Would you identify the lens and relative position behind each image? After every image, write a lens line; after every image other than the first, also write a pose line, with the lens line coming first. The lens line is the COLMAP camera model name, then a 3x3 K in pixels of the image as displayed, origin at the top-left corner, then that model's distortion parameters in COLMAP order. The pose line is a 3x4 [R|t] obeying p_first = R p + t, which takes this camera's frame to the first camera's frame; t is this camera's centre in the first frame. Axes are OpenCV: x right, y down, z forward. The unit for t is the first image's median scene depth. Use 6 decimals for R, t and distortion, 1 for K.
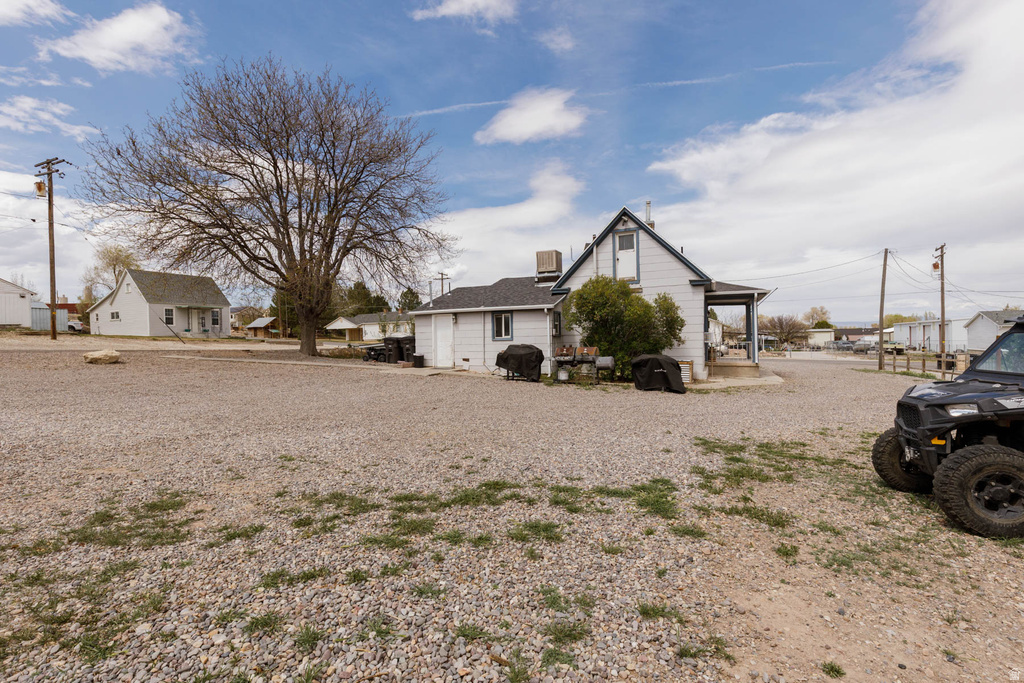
lens RADIAL K [[497.2, 0, 514.8], [0, 497.2, 339.8], [0, 0, 1]] dist [0.000984, 0.000005]
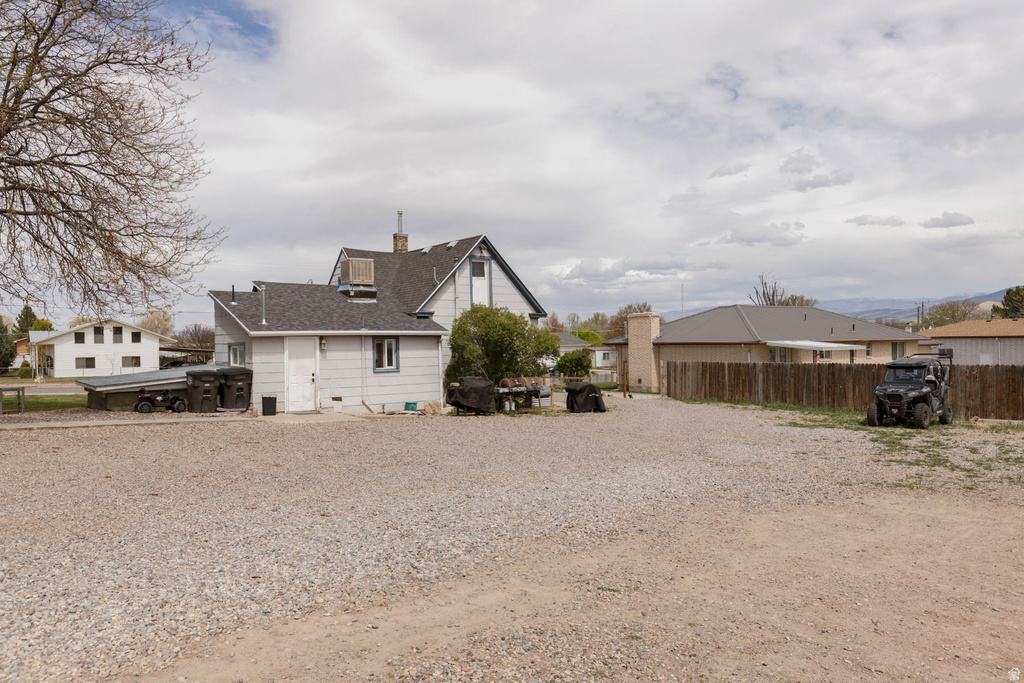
lens RADIAL K [[739.4, 0, 514.2], [0, 739.4, 345.1], [0, 0, 1]] dist [-0.013108, 0.010880]
pose [[0.448459, -0.001516, 0.893802, -1.014861], [-0.004151, 0.999984, 0.003779, -0.048256], [-0.893794, -0.005405, 0.448446, 0.258205]]
